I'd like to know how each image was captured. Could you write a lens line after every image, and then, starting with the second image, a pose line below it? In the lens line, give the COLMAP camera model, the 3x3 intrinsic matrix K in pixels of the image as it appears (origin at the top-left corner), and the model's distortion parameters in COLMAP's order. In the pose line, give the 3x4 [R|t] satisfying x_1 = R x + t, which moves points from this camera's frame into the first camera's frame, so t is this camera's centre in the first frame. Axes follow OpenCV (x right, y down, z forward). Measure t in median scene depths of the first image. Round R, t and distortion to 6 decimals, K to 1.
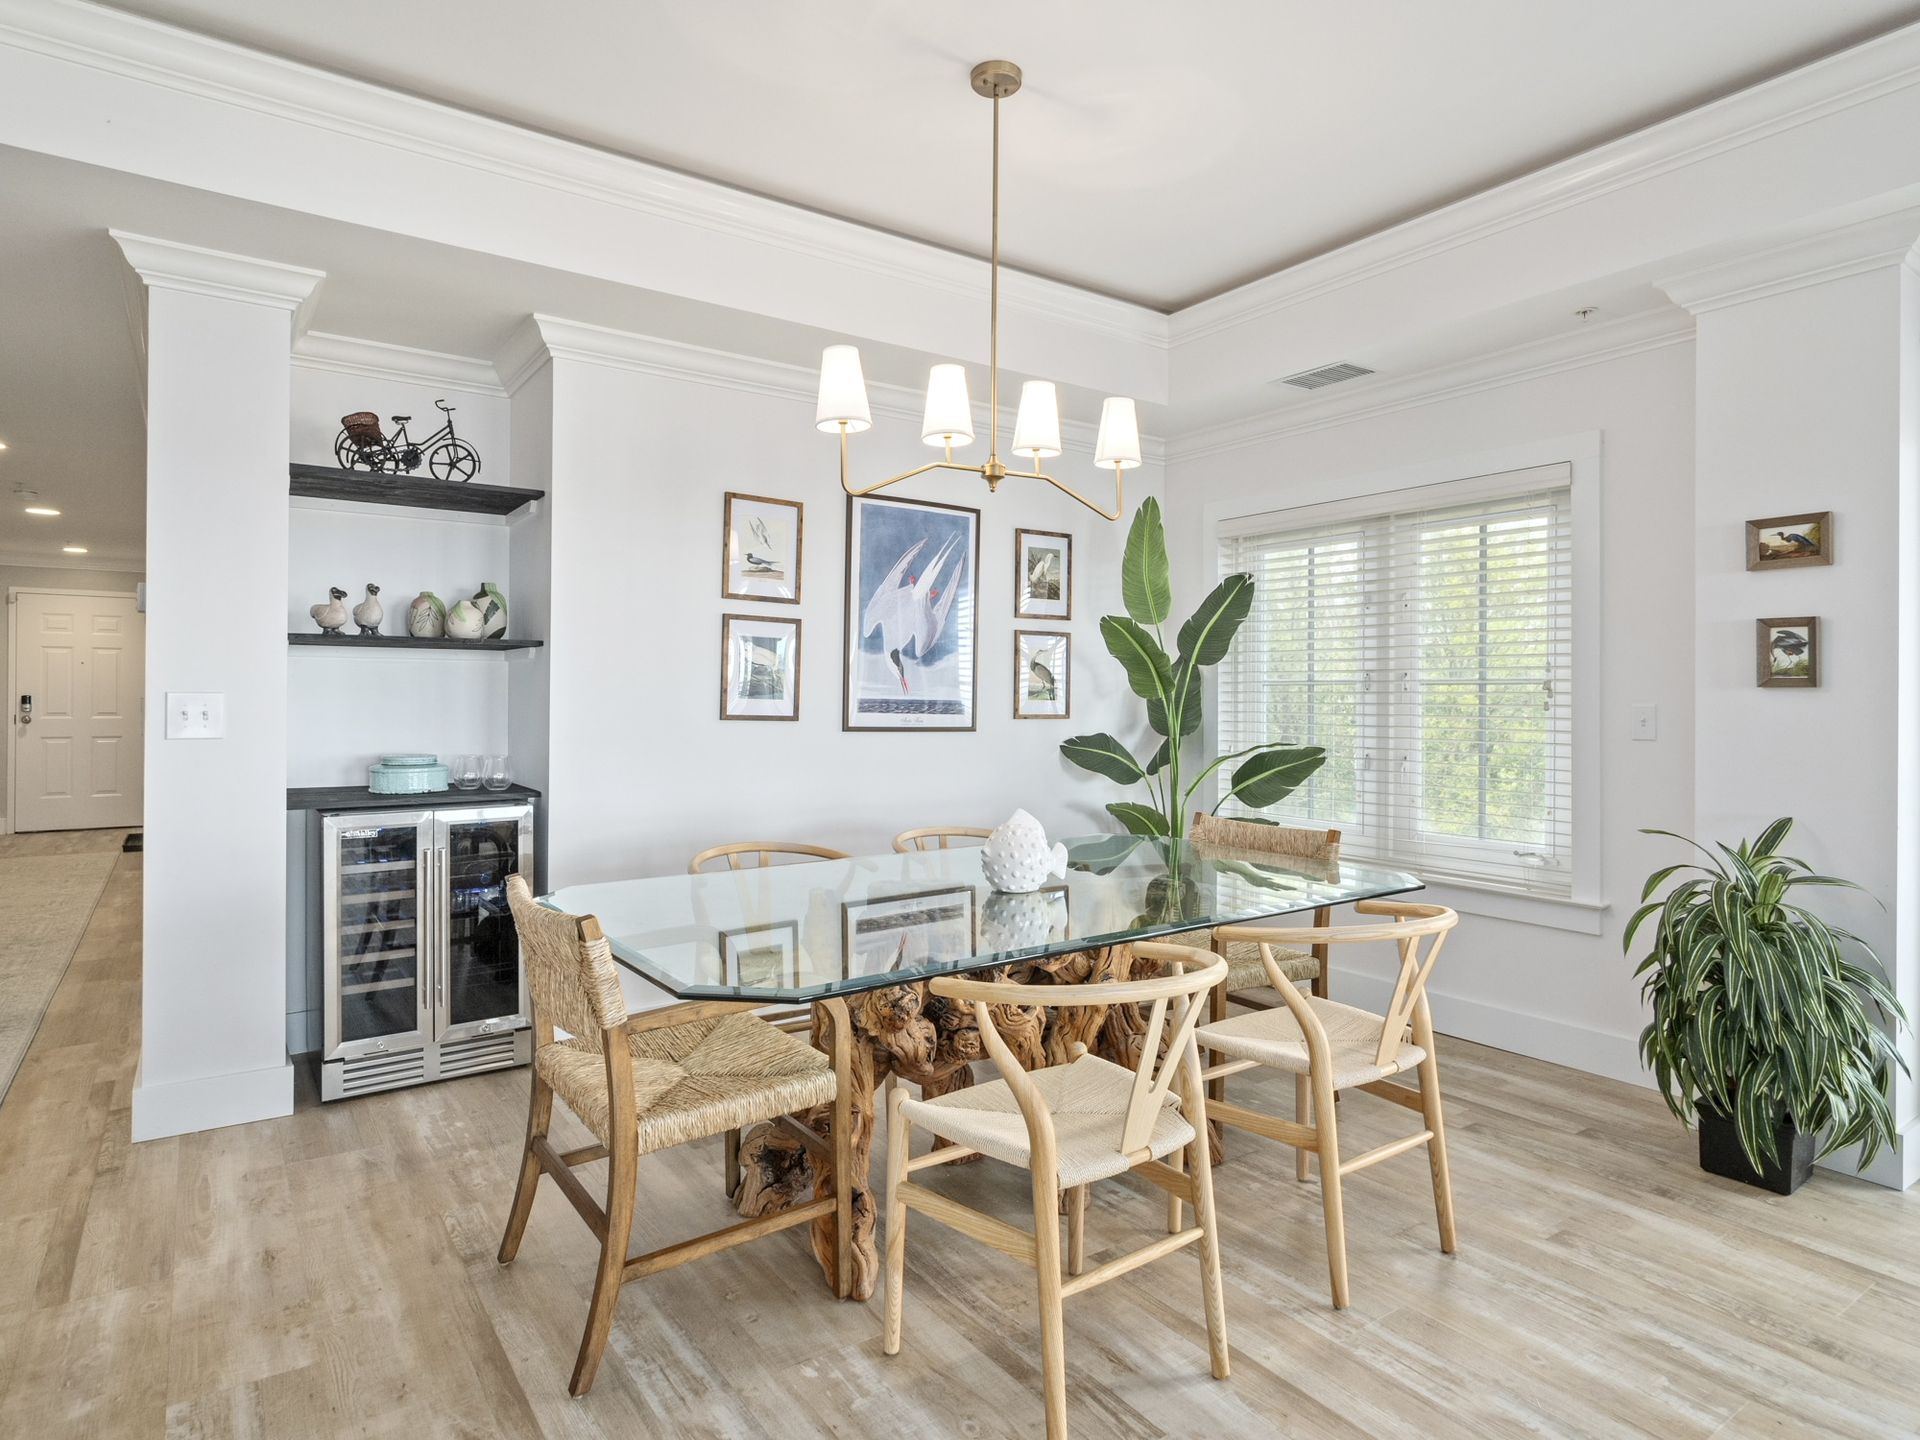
lens RADIAL K [[1063.0, 0, 945.1], [0, 1063.0, 711.1], [0, 0, 1]] dist [-0.000600, -0.003047]
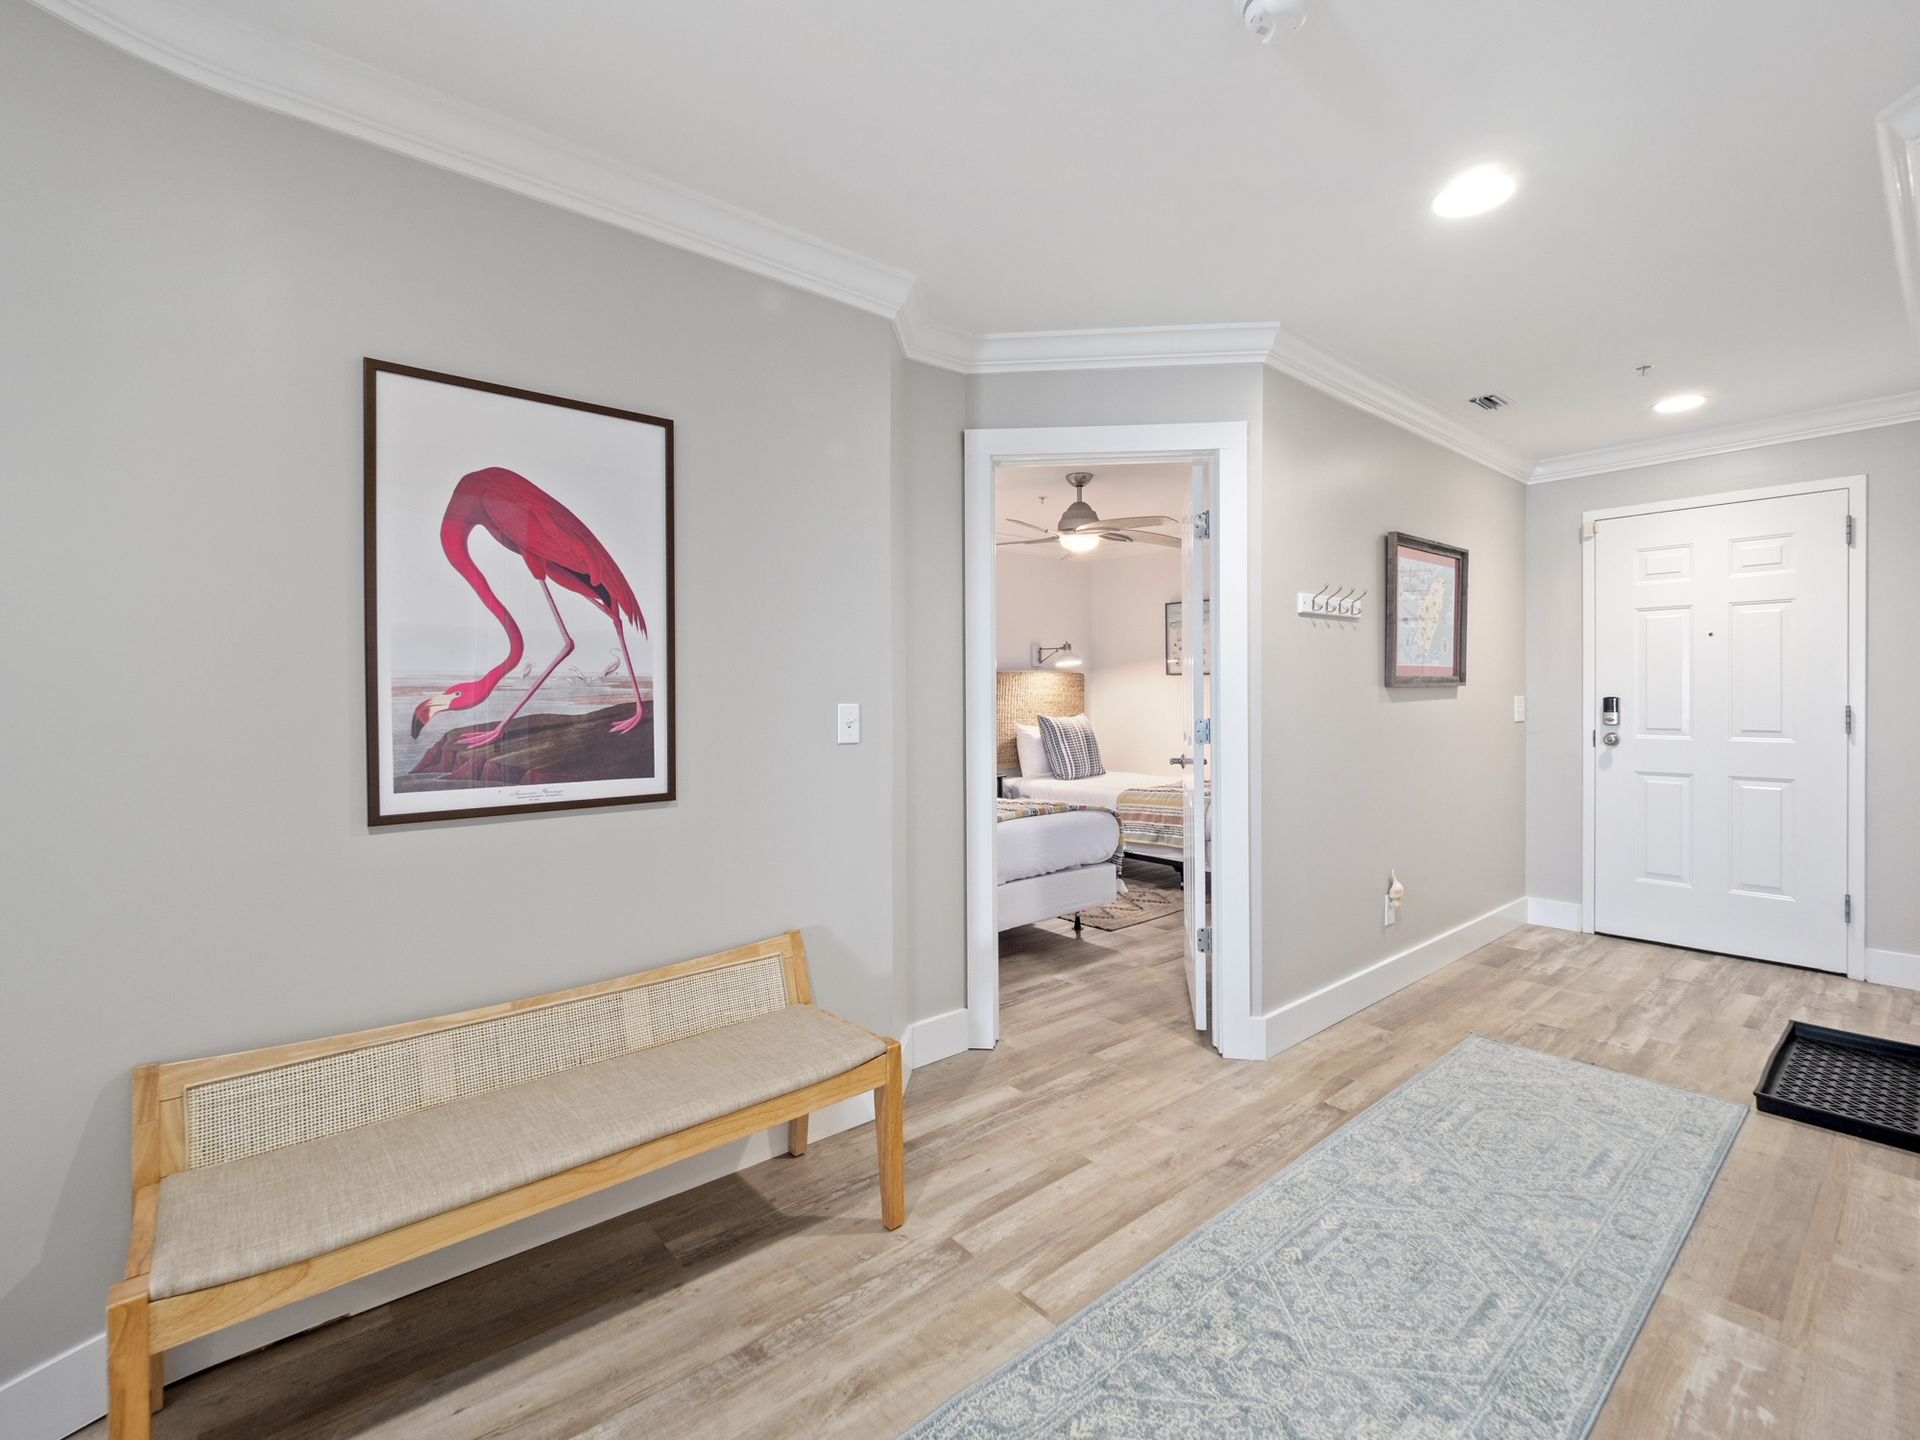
lens RADIAL K [[882.8, 0, 966.5], [0, 882.8, 700.4], [0, 0, 1]] dist [0.003243, -0.001873]
pose [[0.113116, -0.006638, -0.993560, -0.937699], [-0.003035, 0.999971, -0.007026, -0.018731], [0.993577, 0.003810, 0.113092, 1.303848]]
